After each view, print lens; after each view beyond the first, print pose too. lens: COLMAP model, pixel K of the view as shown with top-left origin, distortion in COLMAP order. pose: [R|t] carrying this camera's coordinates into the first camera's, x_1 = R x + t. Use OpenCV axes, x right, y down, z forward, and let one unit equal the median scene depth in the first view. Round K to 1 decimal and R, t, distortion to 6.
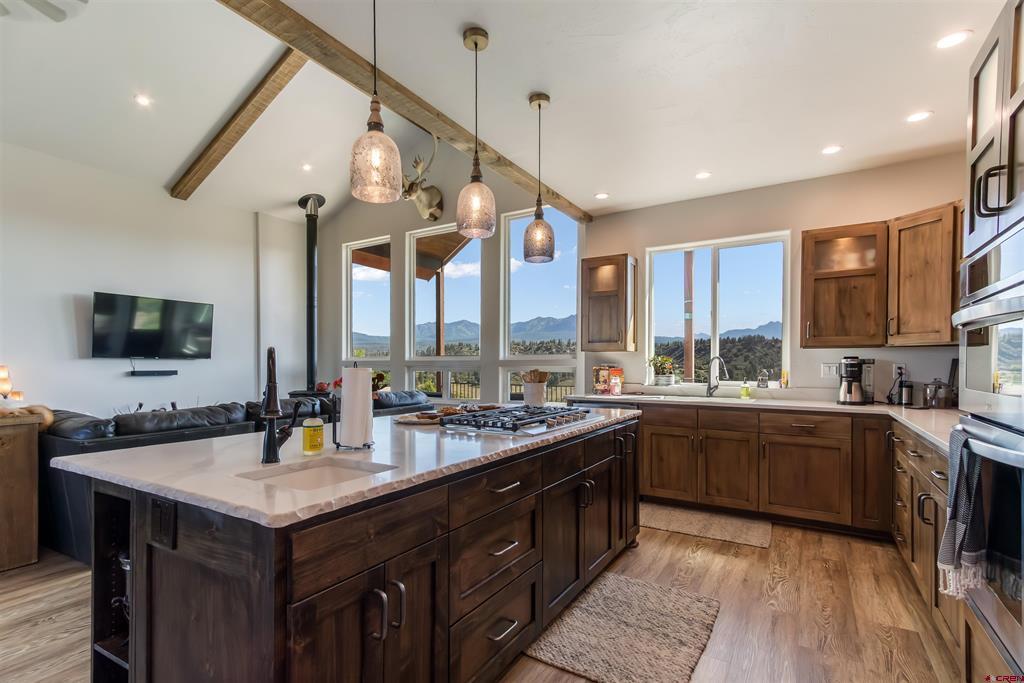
lens RADIAL K [[482.6, 0, 509.0], [0, 482.6, 372.7], [0, 0, 1]] dist [0.000666, 0.000182]
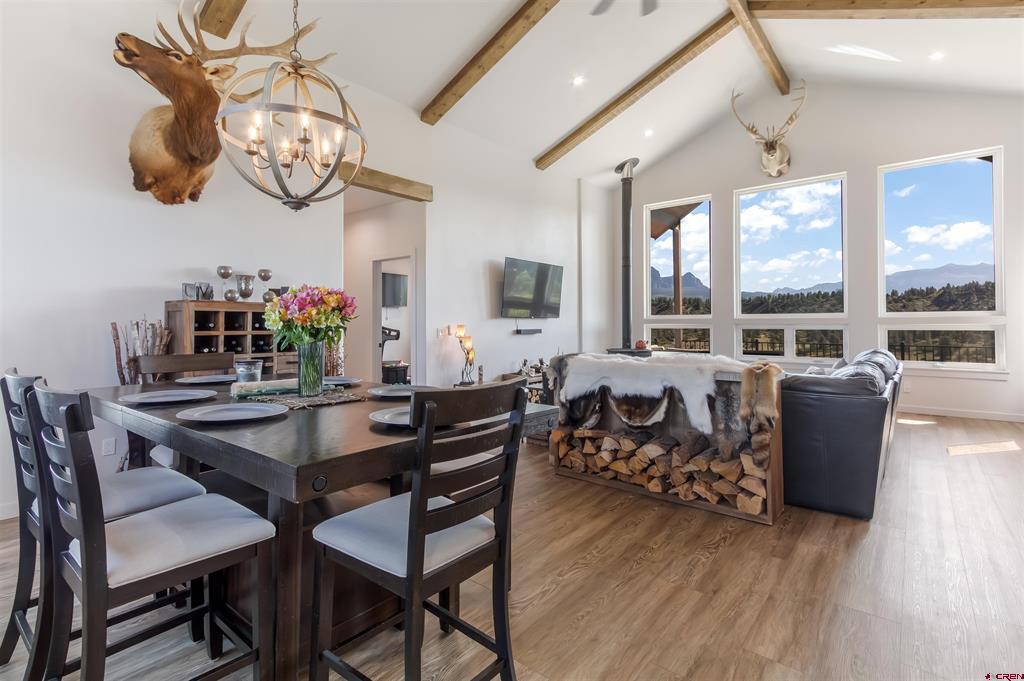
lens RADIAL K [[498.2, 0, 512.4], [0, 498.2, 312.8], [0, 0, 1]] dist [0.042619, 0.000224]
pose [[0.992794, -0.006992, -0.119632, -0.585365], [0.002761, 0.999366, -0.035498, -0.001475], [0.119804, 0.034912, 0.992183, -0.093573]]
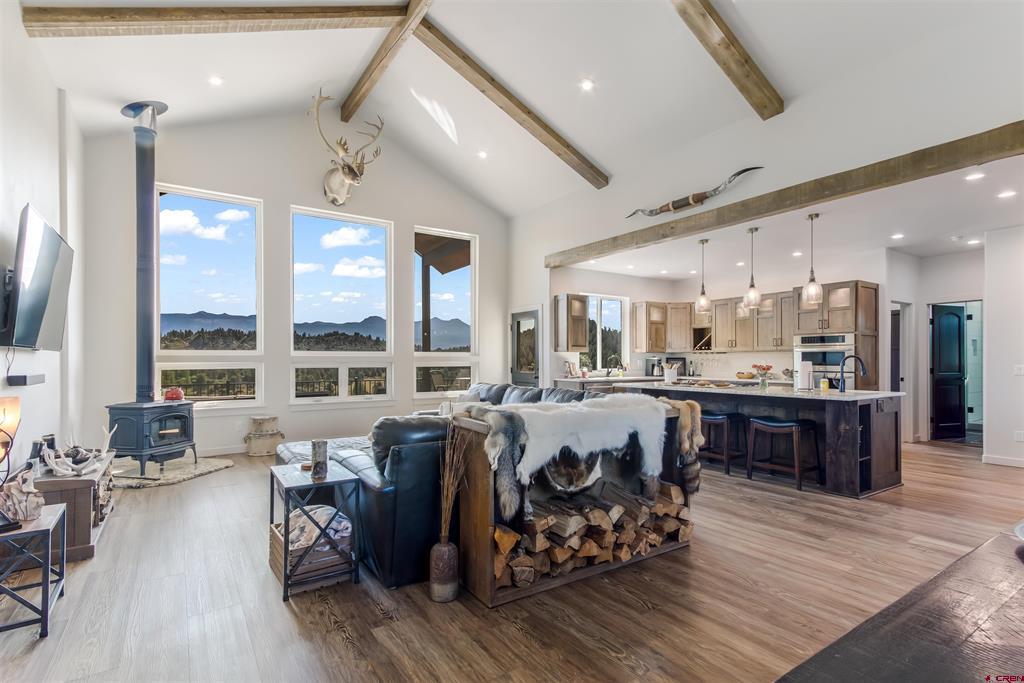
lens RADIAL K [[489.3, 0, 507.2], [0, 489.3, 357.9], [0, 0, 1]] dist [0.023691, 0.000041]
pose [[0.418469, 0.000688, 0.908231, -0.902708], [0.018339, 0.999789, -0.009207, -0.007315], [-0.908046, 0.020509, 0.418368, 0.320299]]
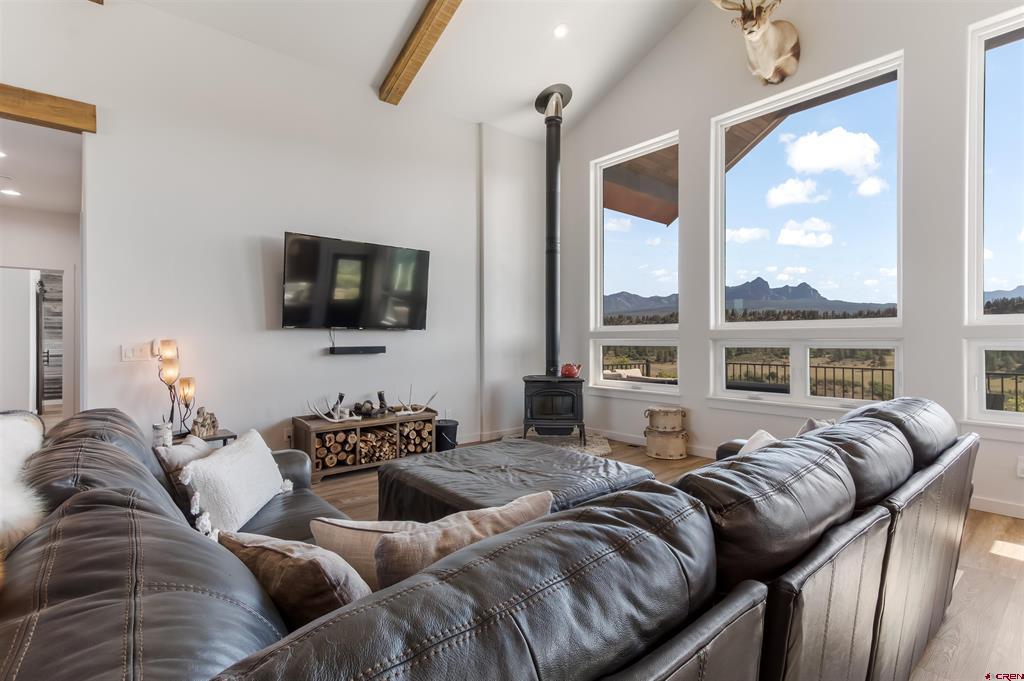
lens RADIAL K [[483.3, 0, 512.0], [0, 483.3, 340.5], [0, 0, 1]] dist [0.001734, 0.000683]
pose [[0.952407, -0.002584, -0.304817, -0.285227], [-0.000948, 0.999934, -0.011440, -0.005119], [0.304827, 0.011184, 0.952342, 0.370865]]
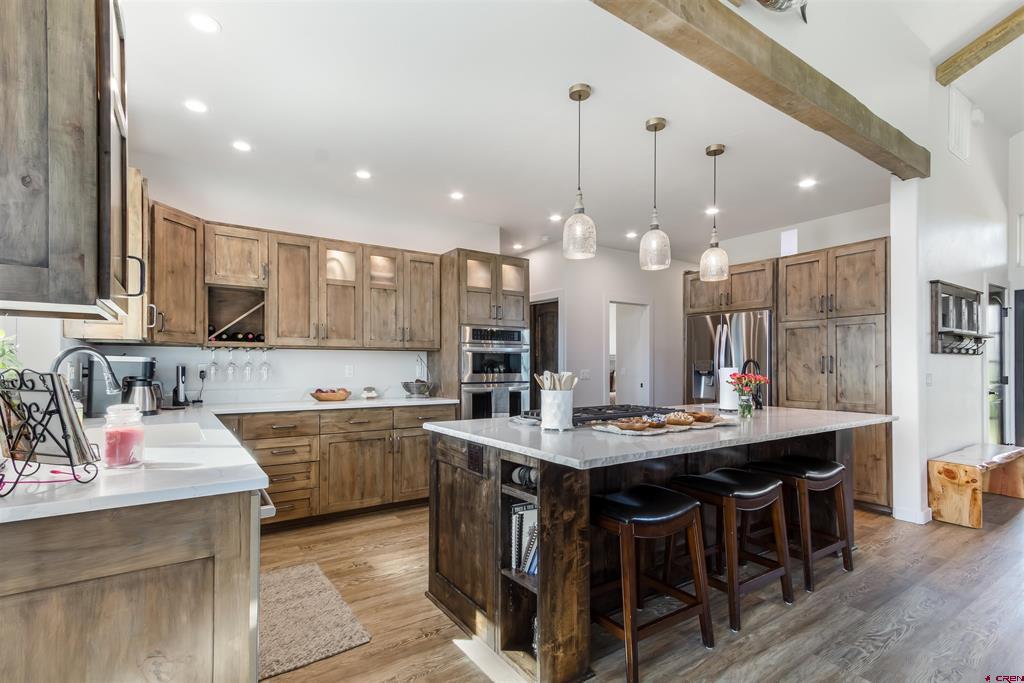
lens RADIAL K [[483.3, 0, 512.0], [0, 483.3, 341.5], [0, 0, 1]] dist [0.001734, 0.000683]
pose [[-0.916469, 0.012791, 0.399900, -0.078698], [0.003808, 0.999722, -0.023248, -0.016626], [-0.400087, -0.019783, -0.916264, 0.731489]]
